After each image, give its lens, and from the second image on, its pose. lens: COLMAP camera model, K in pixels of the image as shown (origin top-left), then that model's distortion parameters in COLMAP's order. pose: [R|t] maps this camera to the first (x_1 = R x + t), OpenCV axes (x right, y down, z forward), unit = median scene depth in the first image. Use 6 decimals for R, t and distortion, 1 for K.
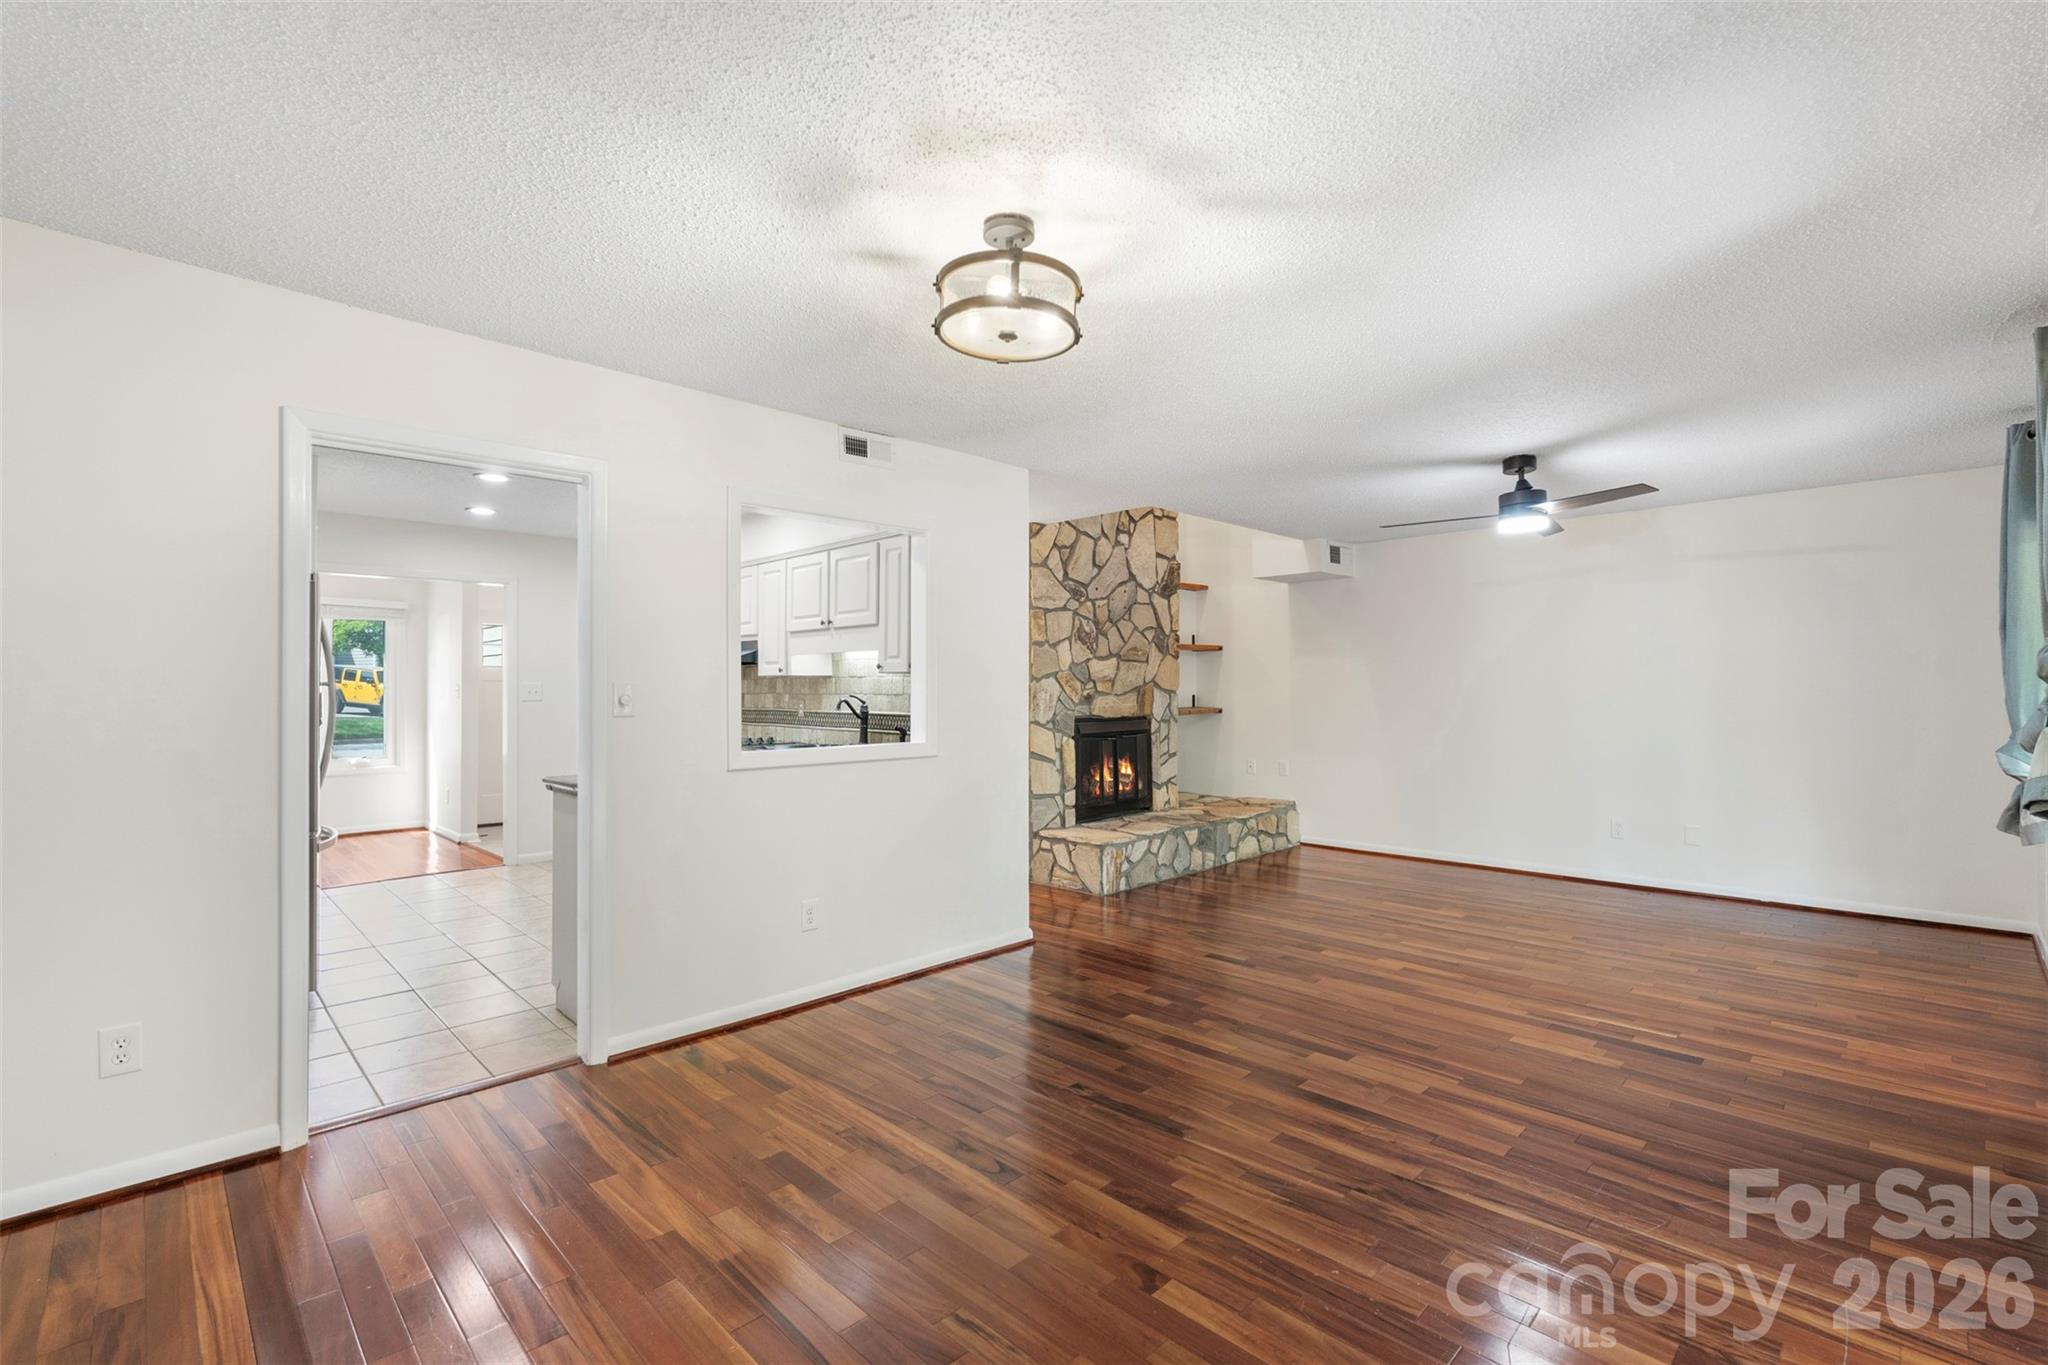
lens RADIAL K [[912.0, 0, 1018.6], [0, 912.0, 692.7], [0, 0, 1]] dist [0.002199, -0.001669]
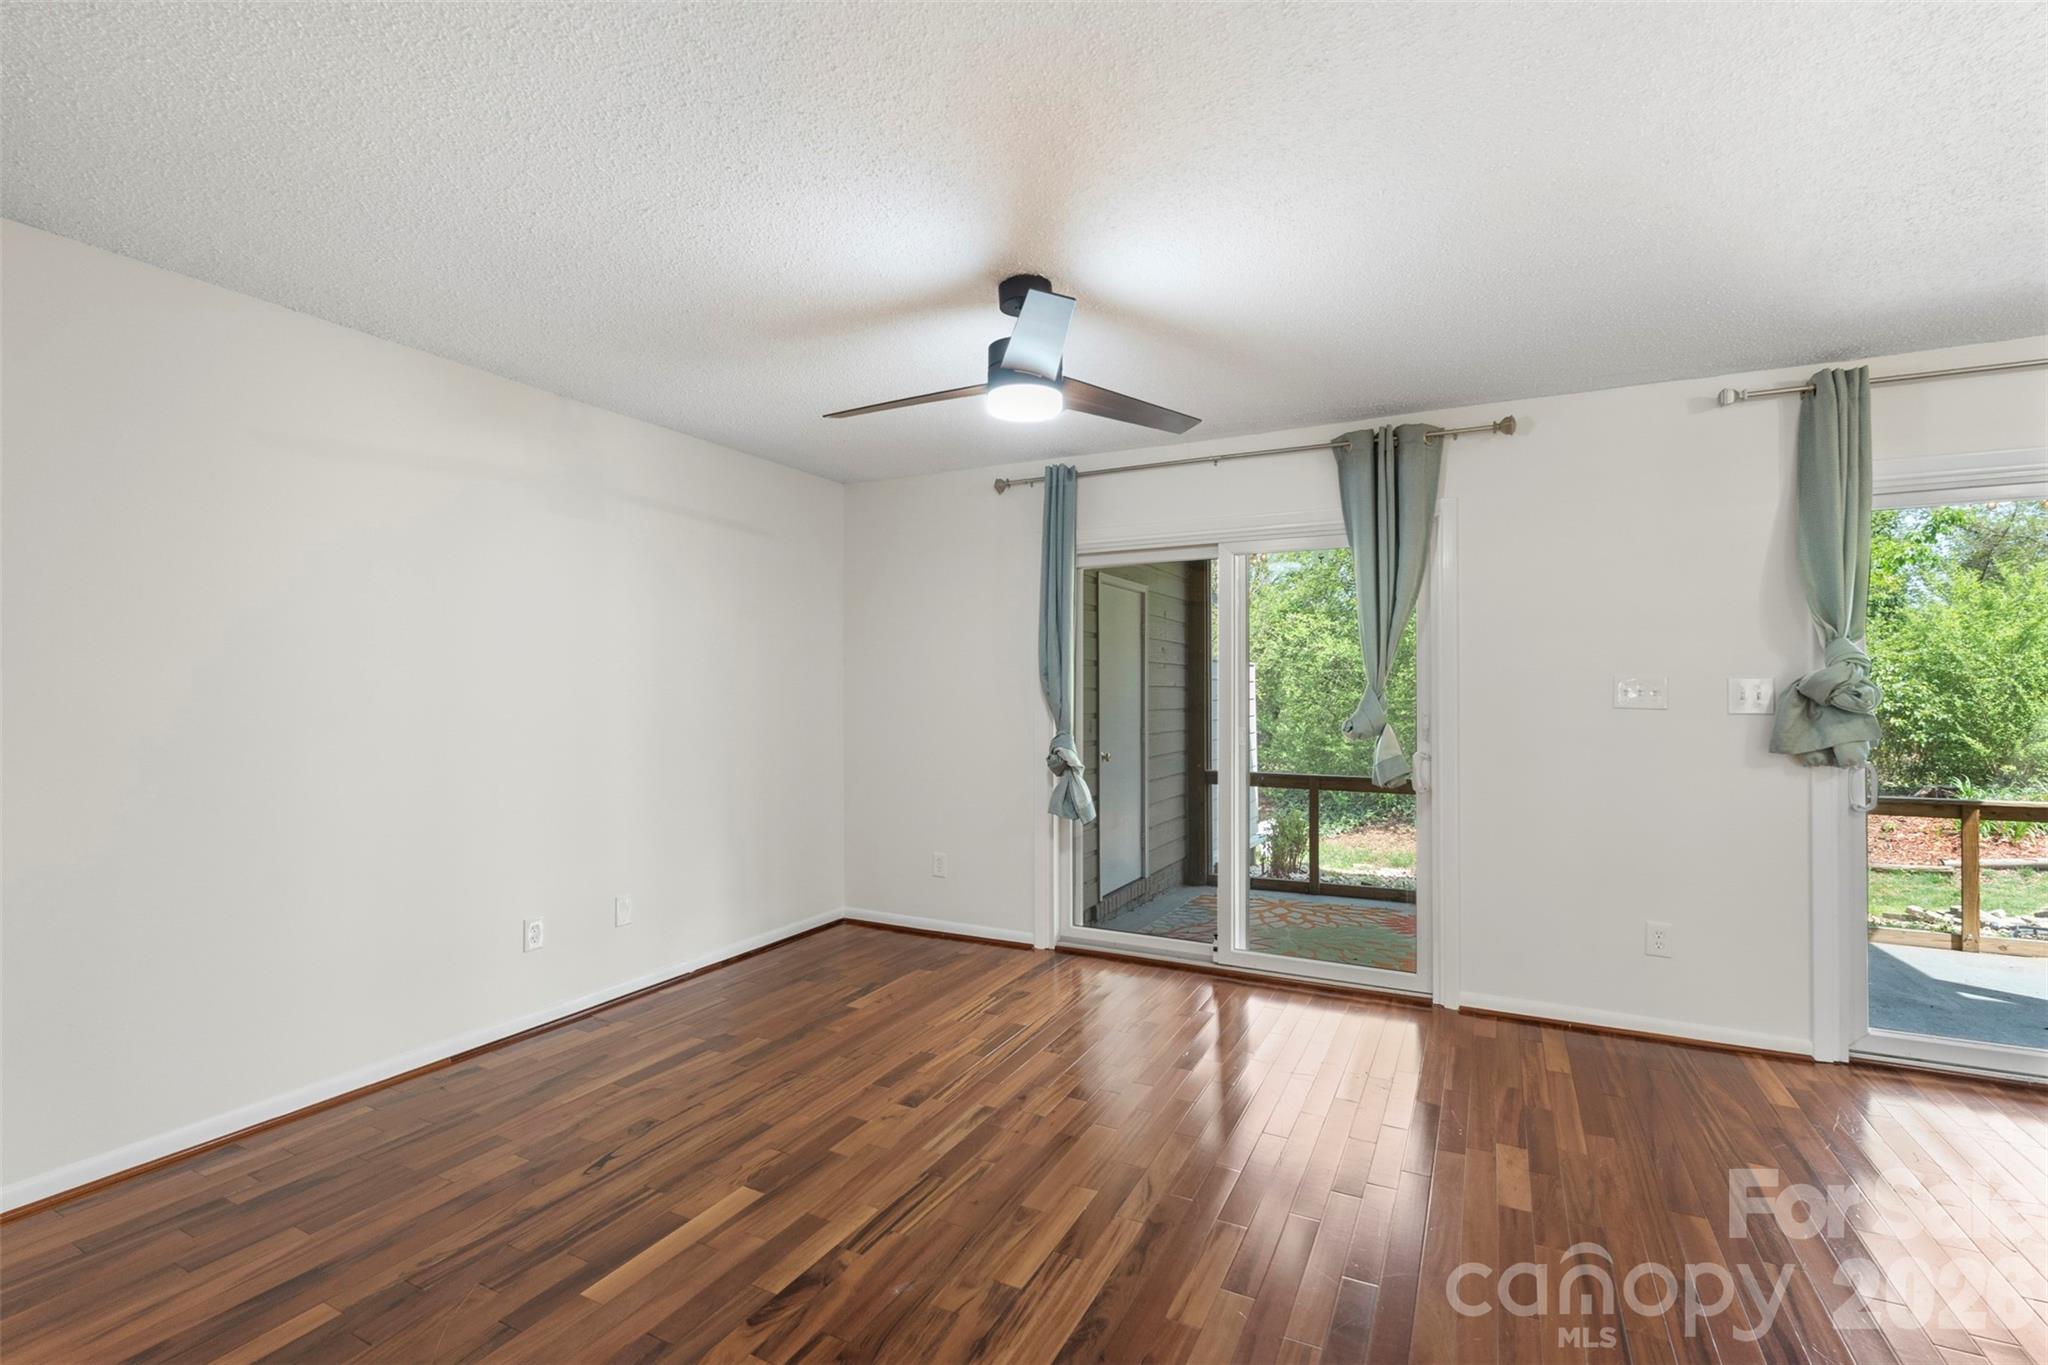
lens RADIAL K [[912.0, 0, 1044.2], [0, 912.0, 682.0], [0, 0, 1]] dist [0.002199, -0.001669]
pose [[-0.337170, 0.015976, 0.941308, 0.010794], [0.000791, 0.999860, -0.016686, 0.002001], [-0.941444, -0.004881, -0.337135, 0.799865]]
